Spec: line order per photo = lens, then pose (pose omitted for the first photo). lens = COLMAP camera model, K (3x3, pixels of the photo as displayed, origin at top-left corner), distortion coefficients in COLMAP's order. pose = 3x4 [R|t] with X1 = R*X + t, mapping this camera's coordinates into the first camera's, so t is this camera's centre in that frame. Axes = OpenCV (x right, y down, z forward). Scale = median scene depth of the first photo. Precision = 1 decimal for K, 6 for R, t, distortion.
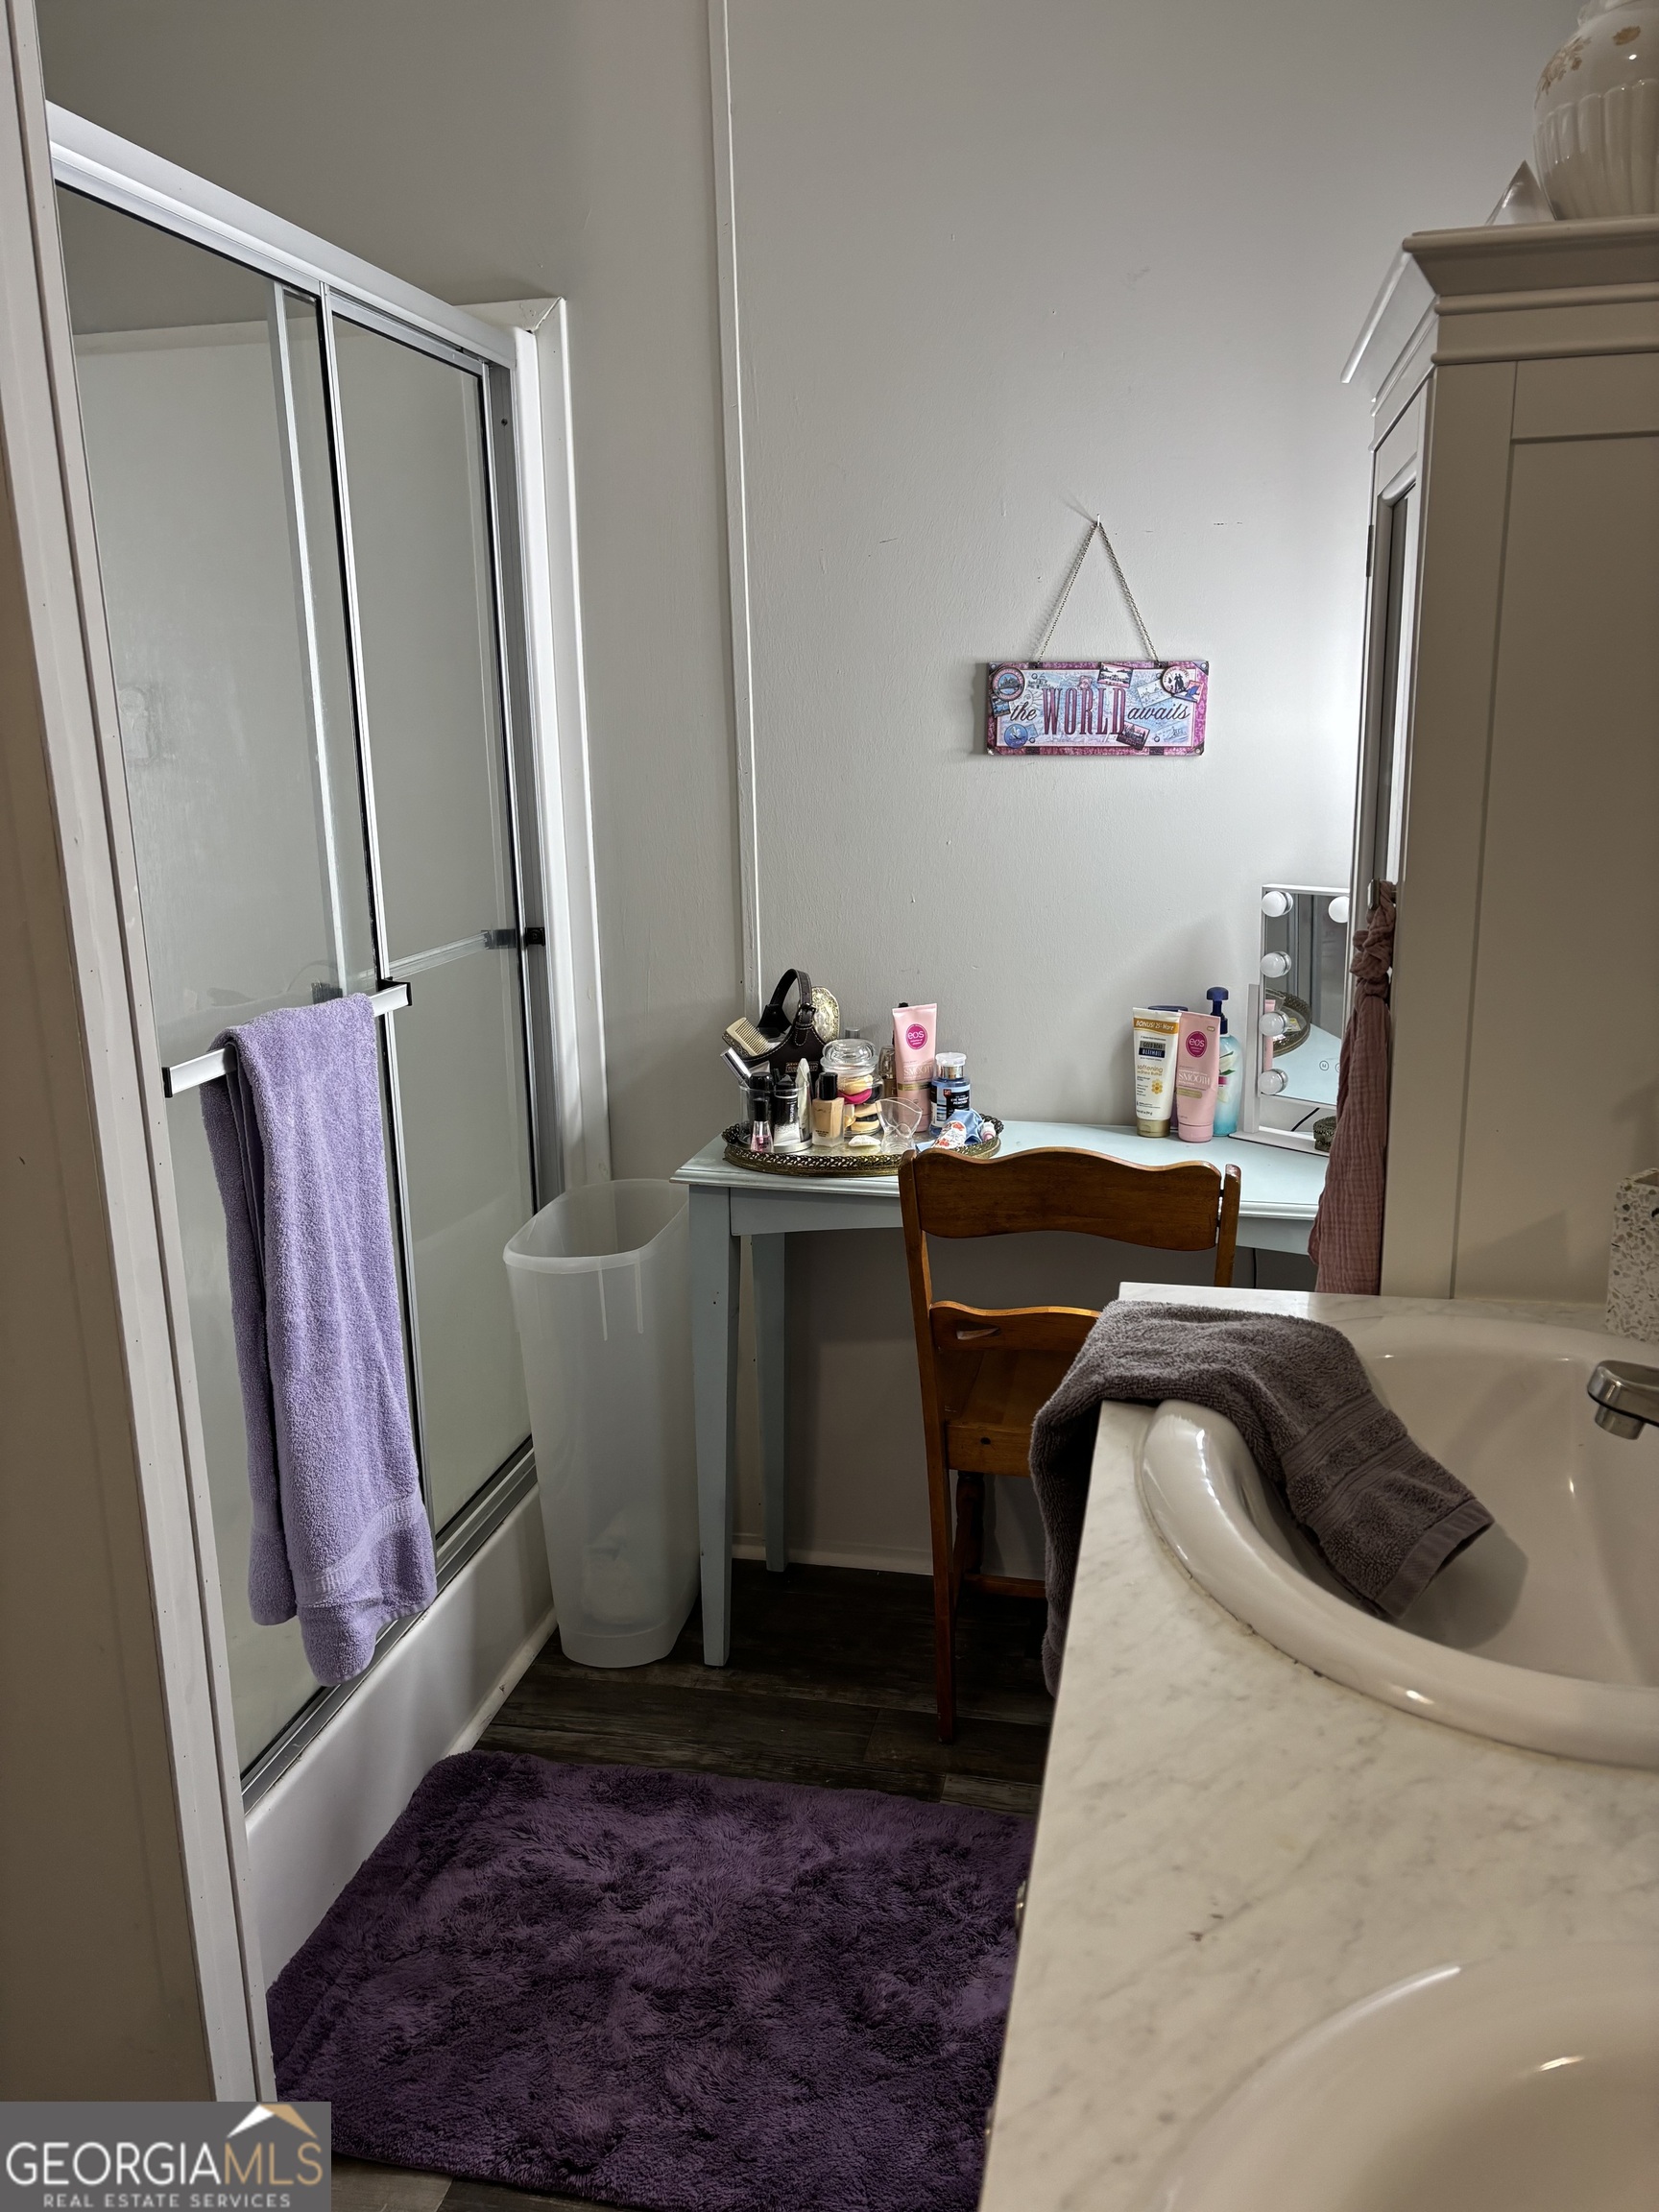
lens RADIAL K [[1672.1, 0, 820.9], [0, 1672.1, 1097.9], [0, 0, 1]] dist [0.029212, 0.003373]
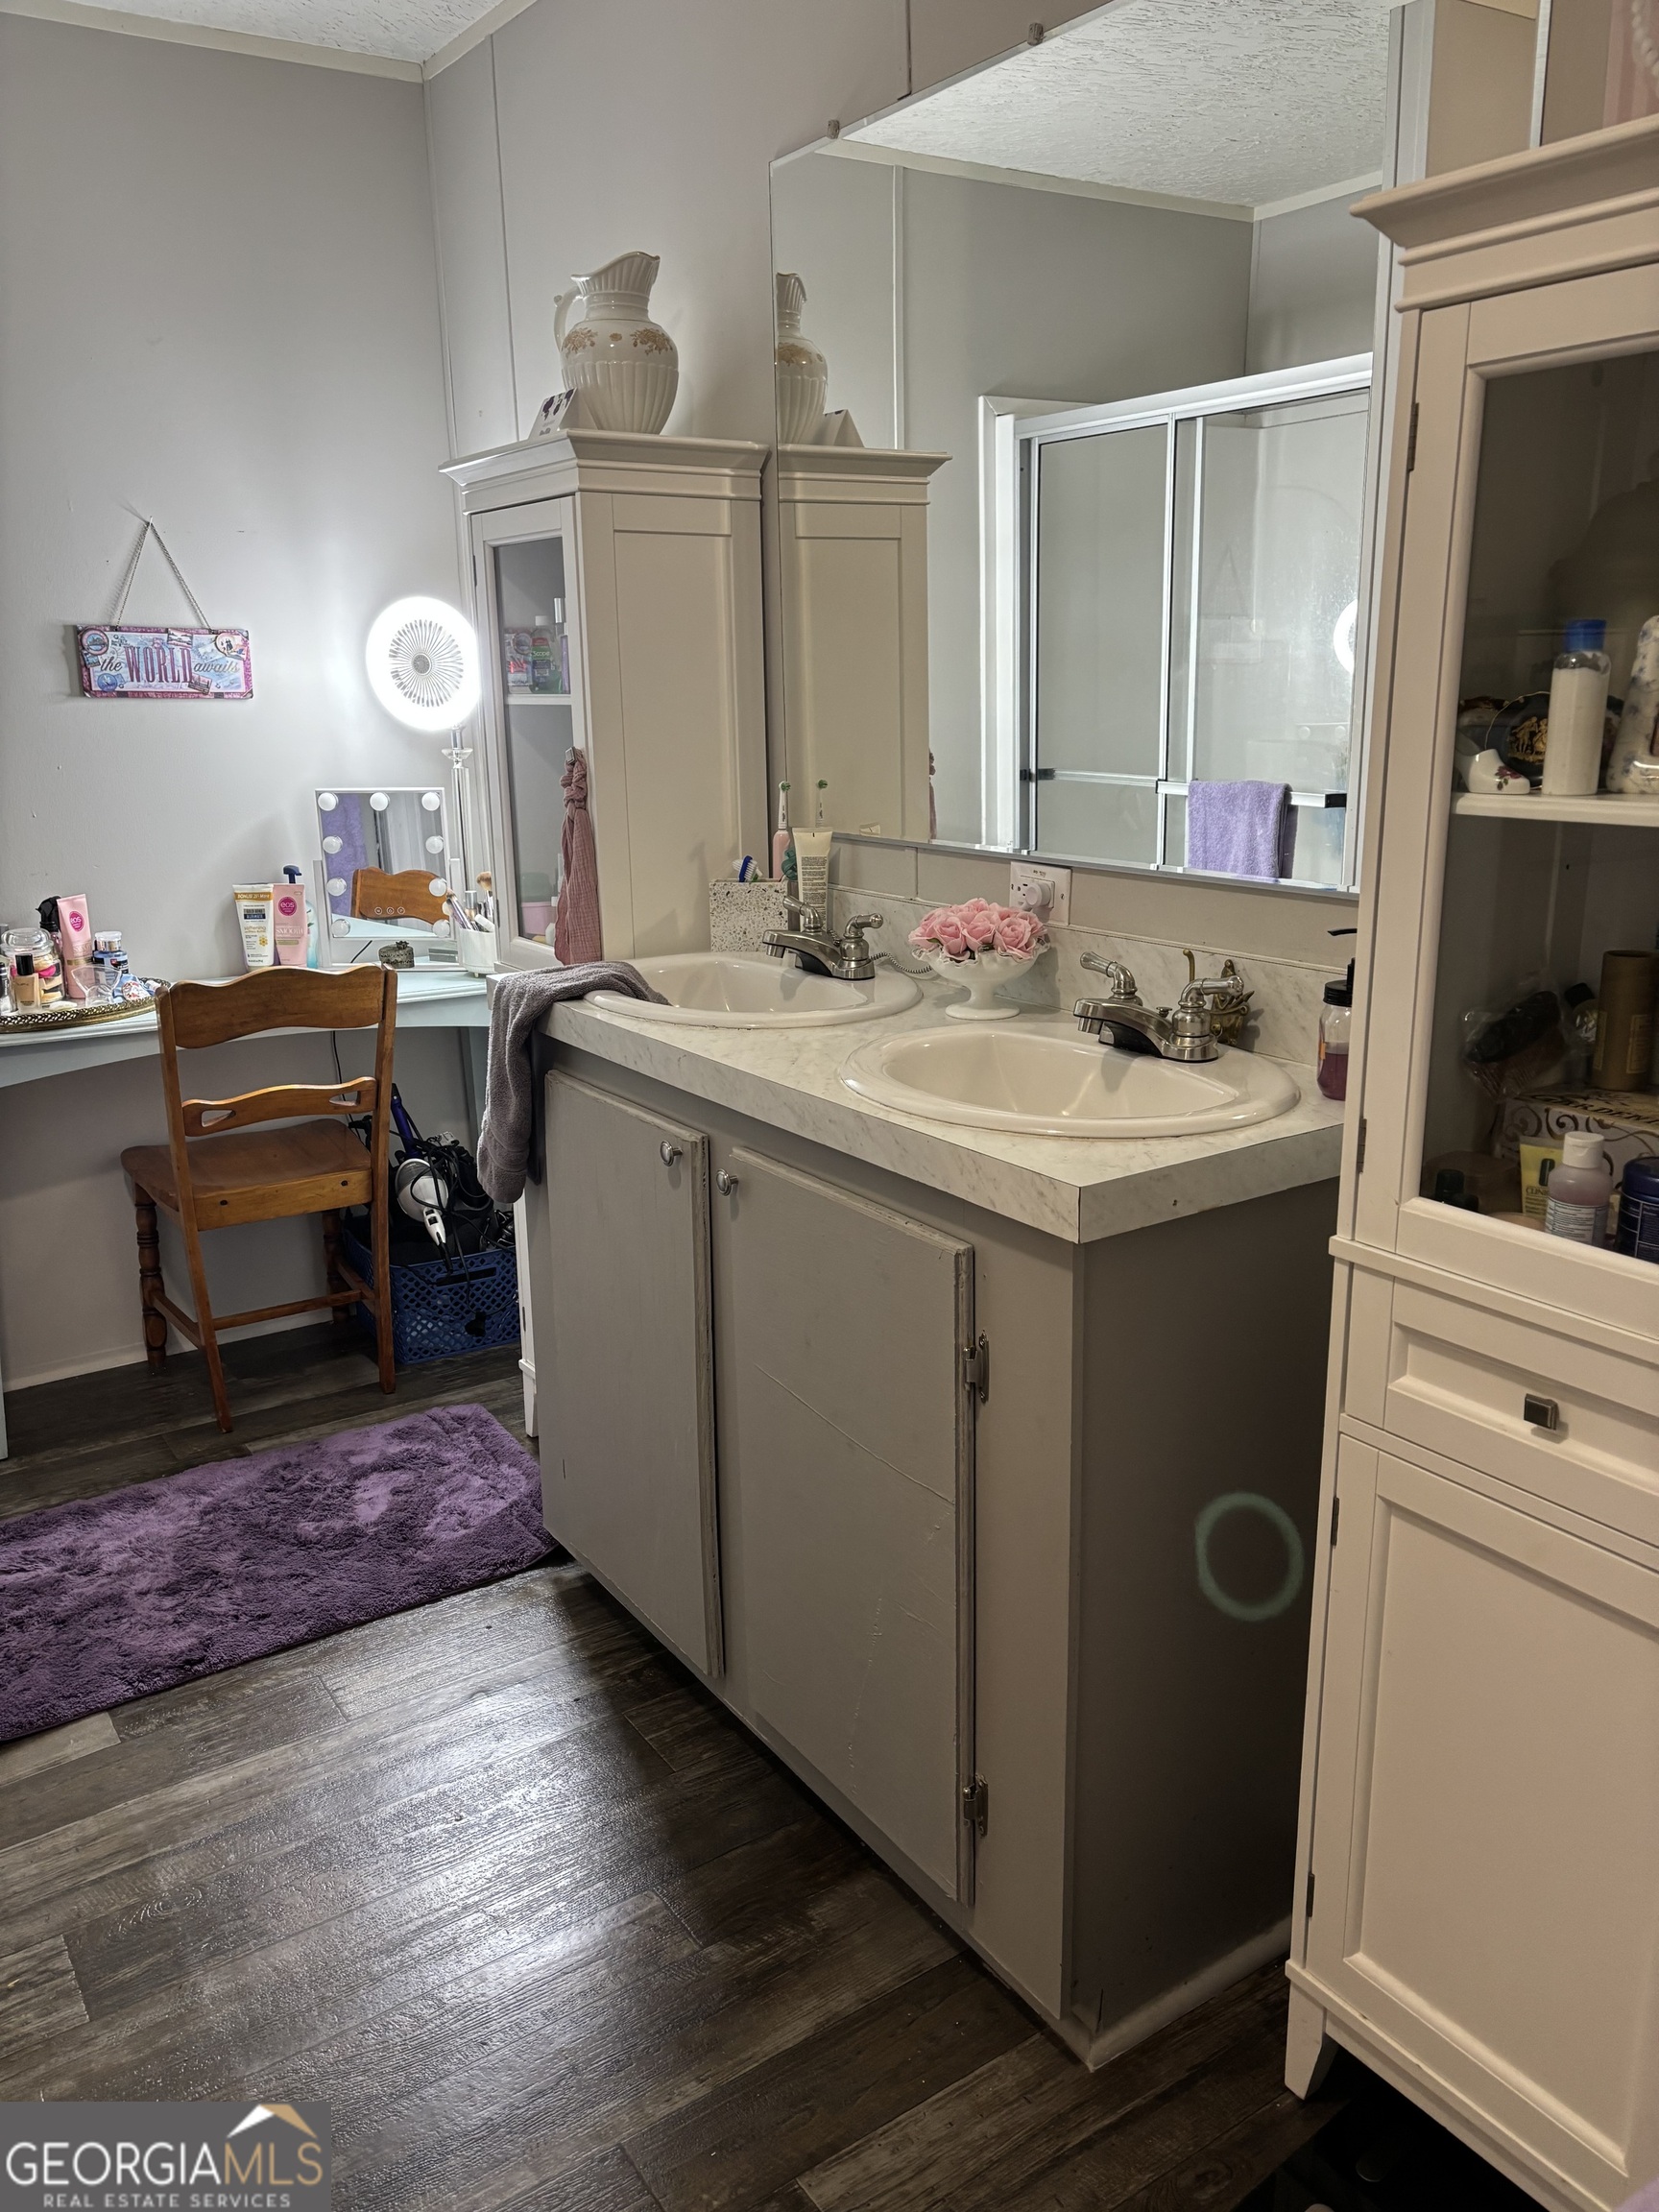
lens RADIAL K [[1672.1, 0, 833.6], [0, 1672.1, 1108.7], [0, 0, 1]] dist [0.029212, 0.003373]
pose [[0.682141, -0.173702, 0.710289, -0.489751], [0.160067, 0.983288, 0.086741, 0.085517], [-0.713486, 0.054524, 0.698545, -0.295643]]
